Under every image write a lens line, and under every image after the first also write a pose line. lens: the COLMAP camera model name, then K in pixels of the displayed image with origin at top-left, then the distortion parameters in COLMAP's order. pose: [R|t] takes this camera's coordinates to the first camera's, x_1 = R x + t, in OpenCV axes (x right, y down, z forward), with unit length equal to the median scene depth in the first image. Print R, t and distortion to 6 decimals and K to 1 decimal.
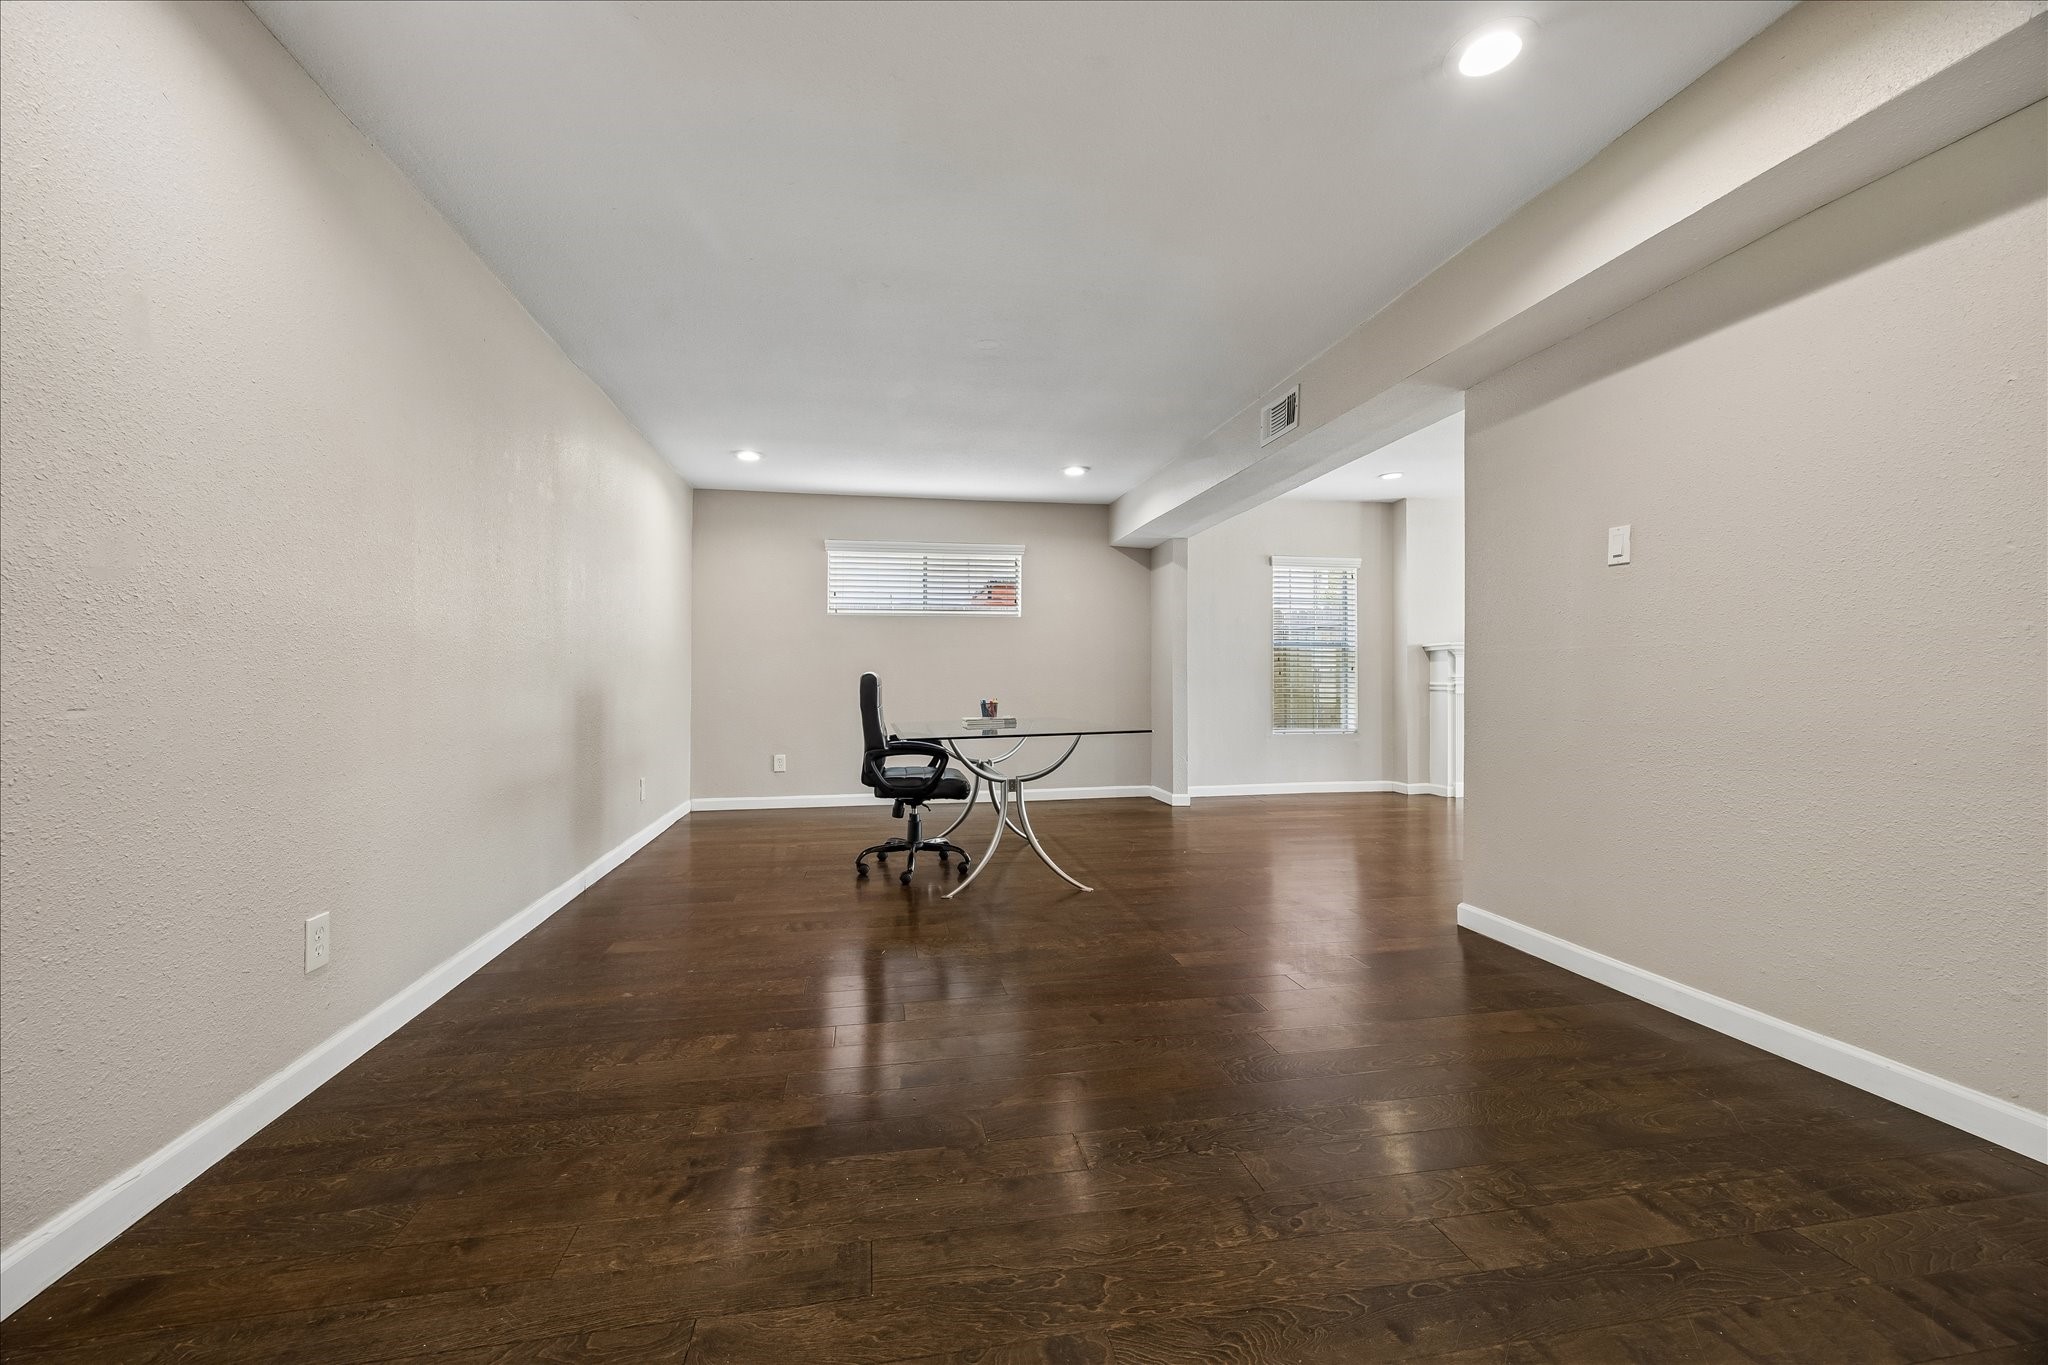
lens RADIAL K [[793.3, 0, 1028.2], [0, 793.3, 676.8], [0, 0, 1]] dist [-0.002088, 0.000169]
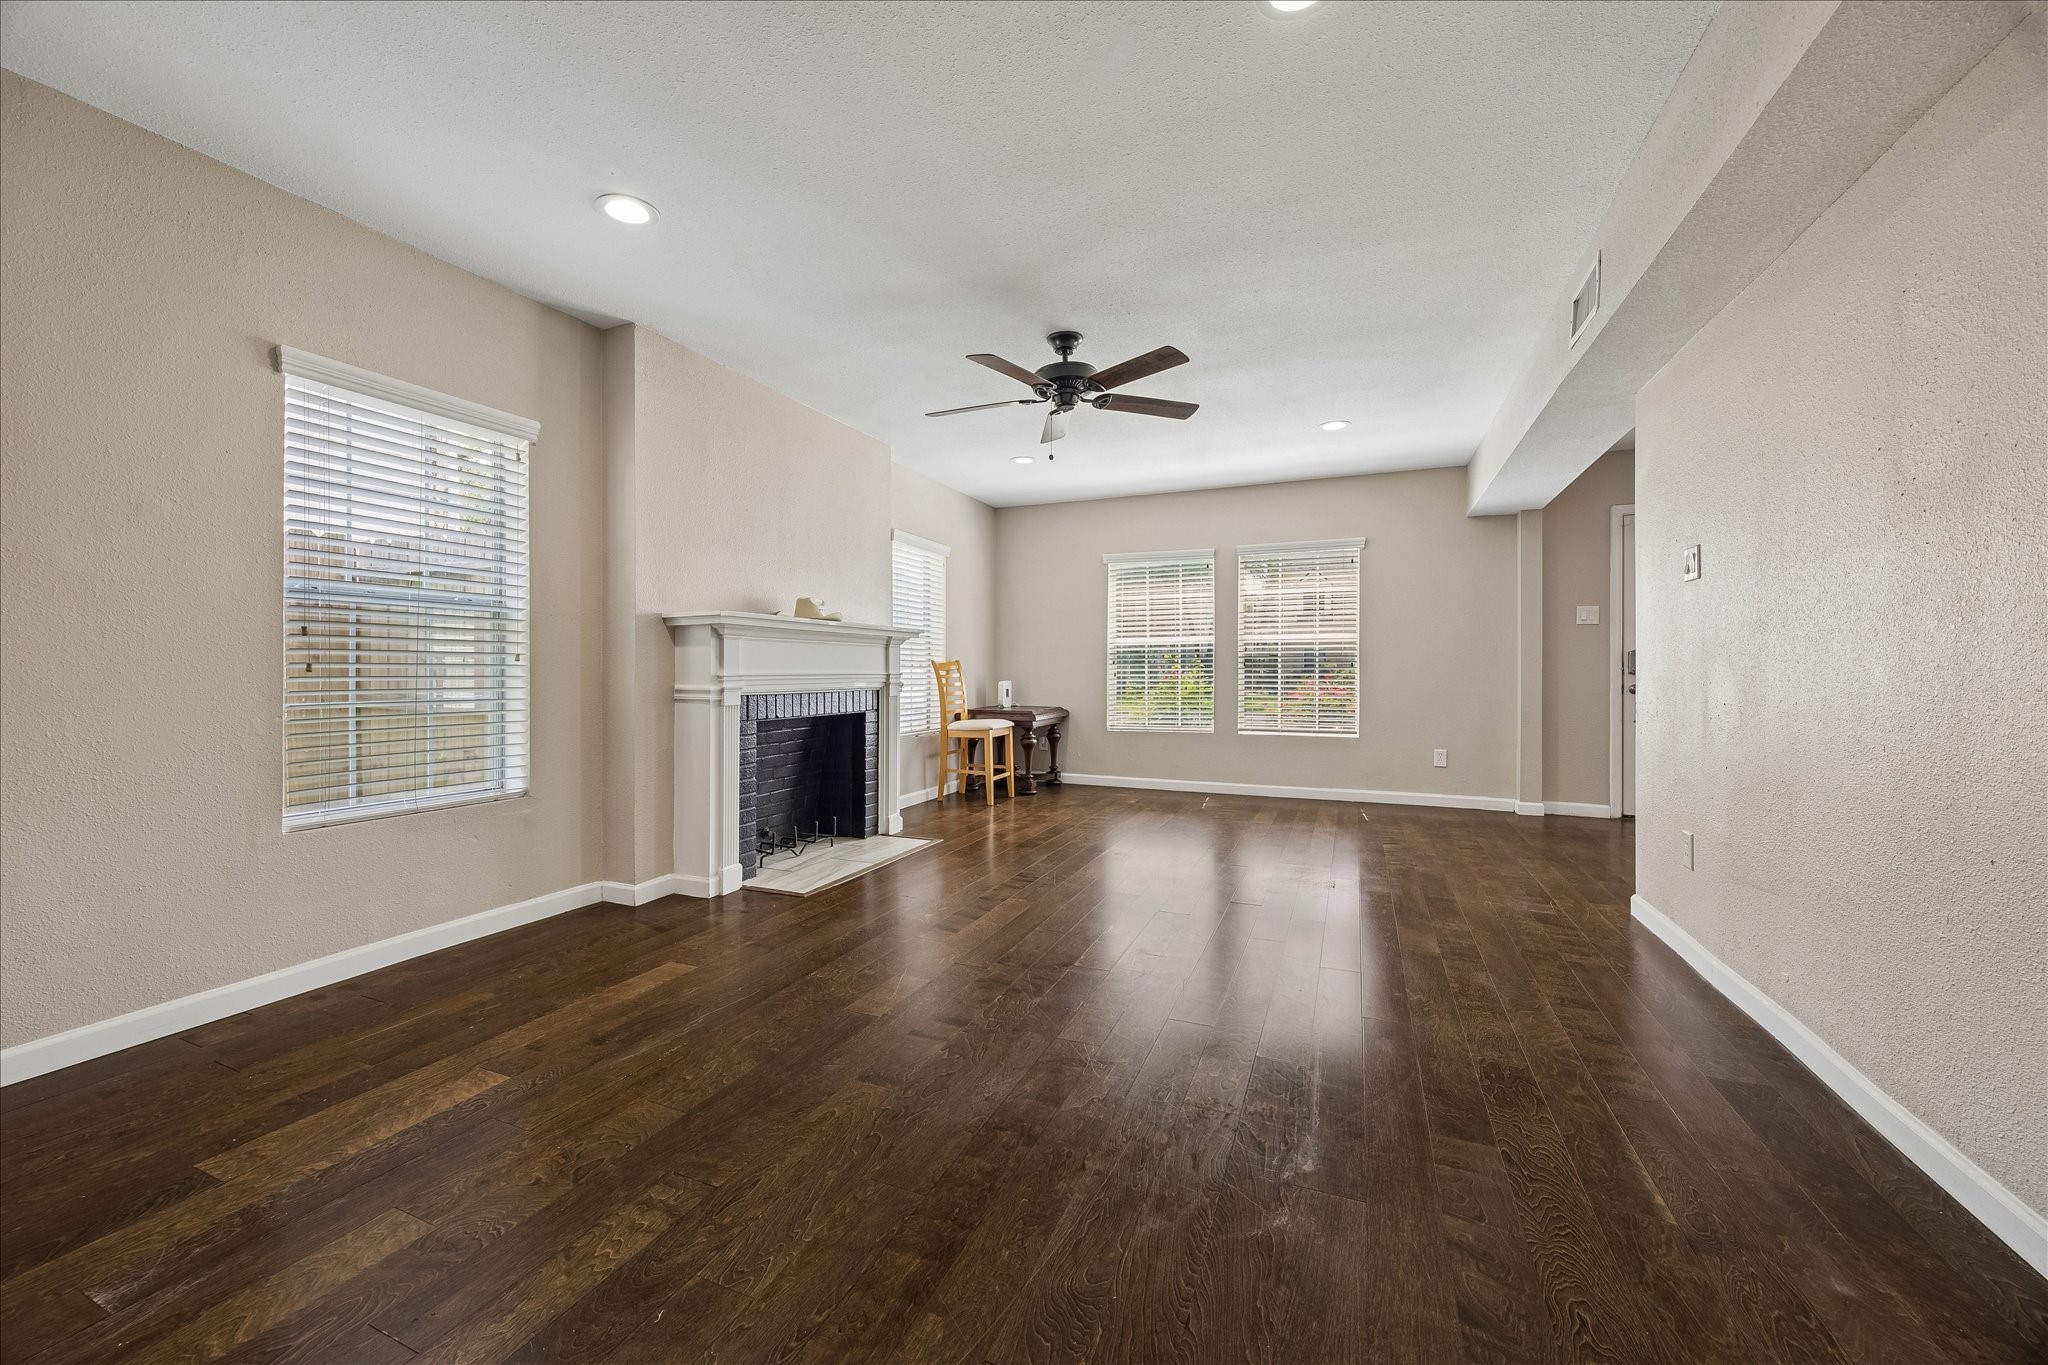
lens RADIAL K [[793.3, 0, 1025.4], [0, 793.3, 674.0], [0, 0, 1]] dist [-0.002088, 0.000169]
pose [[0.557681, 0.004149, 0.830045, 0.194730], [-0.006183, 0.999981, -0.000845, -0.001571], [-0.830032, -0.004661, 0.557696, 0.506362]]
